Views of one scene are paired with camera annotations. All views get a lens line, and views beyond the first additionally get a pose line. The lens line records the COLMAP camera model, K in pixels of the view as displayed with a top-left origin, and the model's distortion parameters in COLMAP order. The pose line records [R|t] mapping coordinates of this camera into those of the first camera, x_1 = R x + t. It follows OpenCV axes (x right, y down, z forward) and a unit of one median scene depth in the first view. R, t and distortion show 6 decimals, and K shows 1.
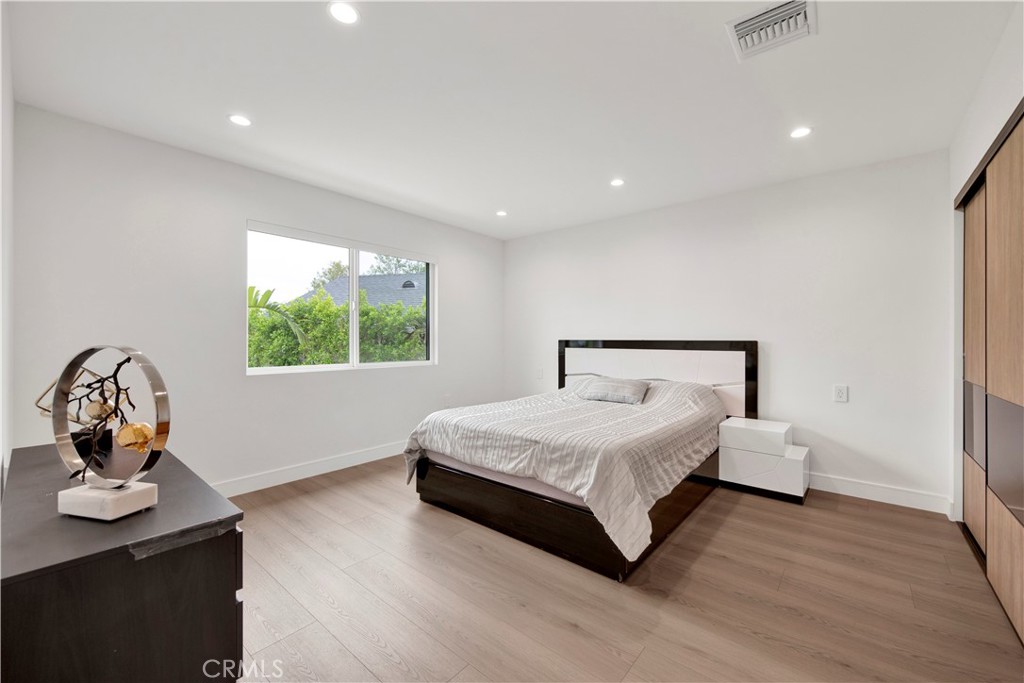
lens RADIAL K [[414.1, 0, 515.4], [0, 414.1, 341.1], [0, 0, 1]] dist [-0.000994, -0.002435]
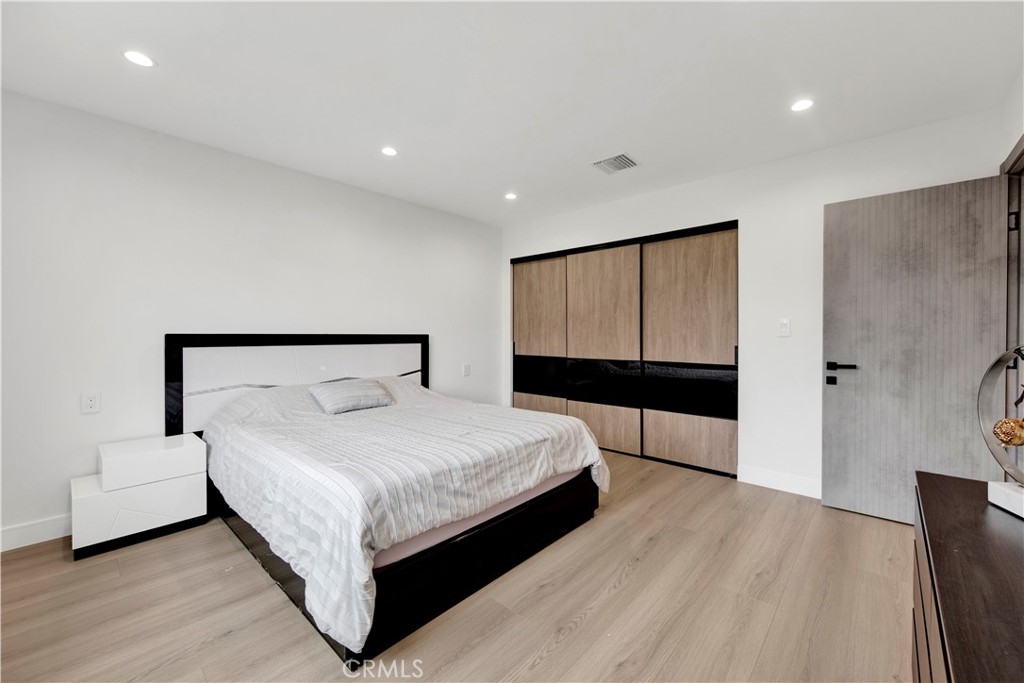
lens RADIAL K [[414.1, 0, 516.6], [0, 414.1, 336.8], [0, 0, 1]] dist [-0.000994, -0.002435]
pose [[0.017515, -0.010550, 0.999791, -0.734711], [0.002820, 0.999941, 0.010502, -0.007172], [-0.999843, 0.002636, 0.017544, 0.837773]]
